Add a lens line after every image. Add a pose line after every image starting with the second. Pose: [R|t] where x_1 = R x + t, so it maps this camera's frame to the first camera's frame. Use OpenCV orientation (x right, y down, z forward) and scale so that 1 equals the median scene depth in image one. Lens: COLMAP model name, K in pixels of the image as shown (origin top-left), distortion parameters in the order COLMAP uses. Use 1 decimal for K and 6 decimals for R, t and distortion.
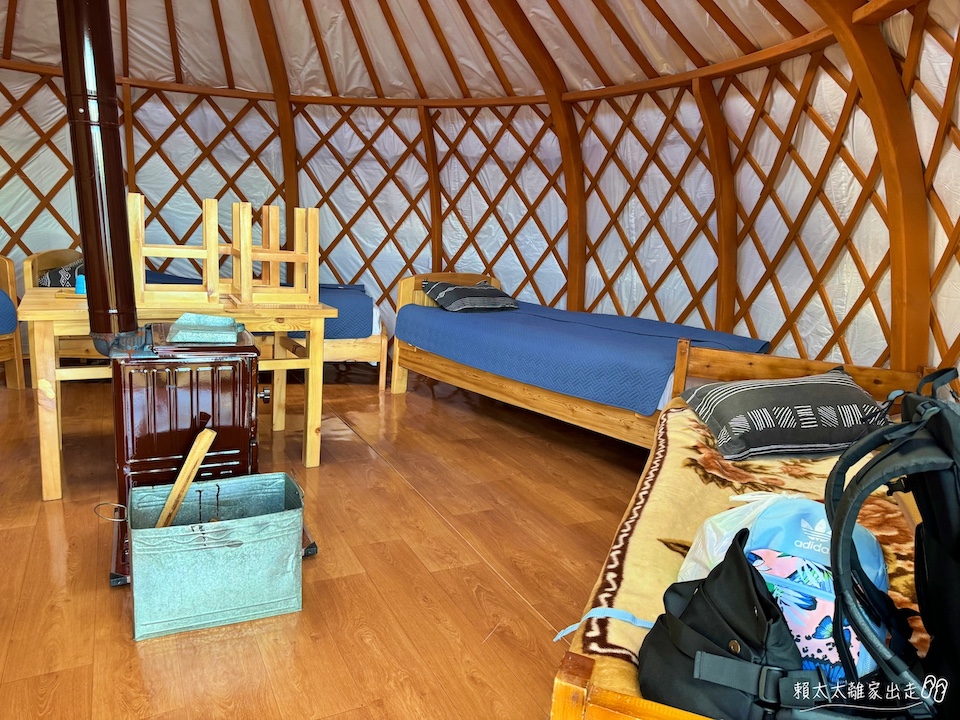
lens RADIAL K [[670.8, 0, 479.3], [0, 670.8, 359.5], [0, 0, 1]] dist [-0.007500, -0.003835]
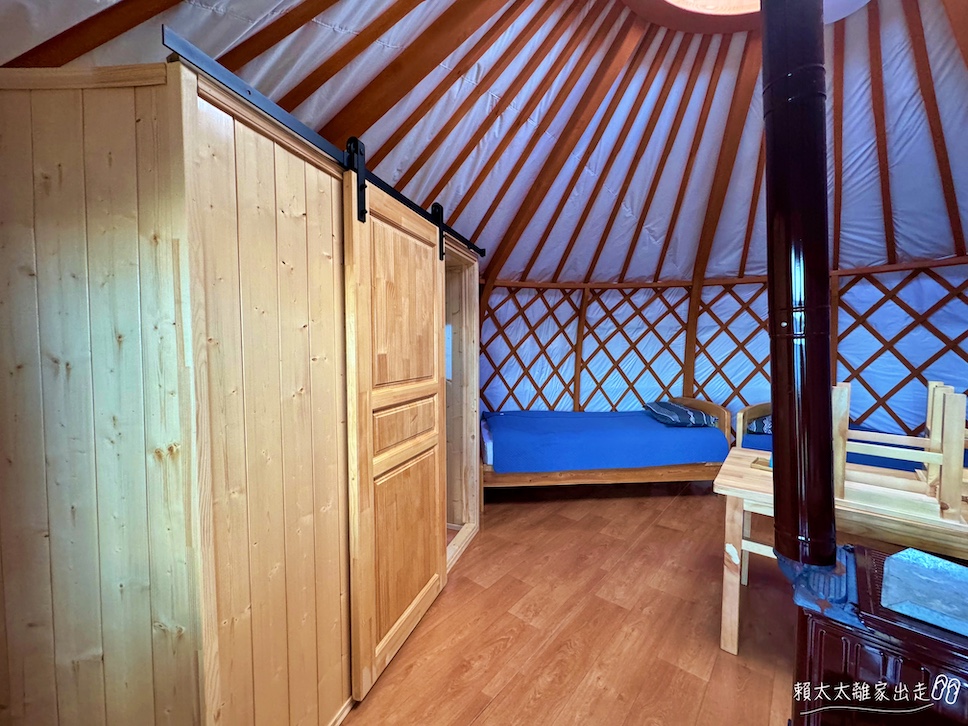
lens RADIAL K [[389.1, 0, 483.7], [0, 389.1, 361.7], [0, 0, 1]] dist [0.000966, 0.000126]
pose [[0.366399, -0.022657, -0.930182, -0.093575], [-0.164410, 0.982397, -0.088690, -0.080009], [0.915817, 0.185427, 0.356224, 0.165466]]
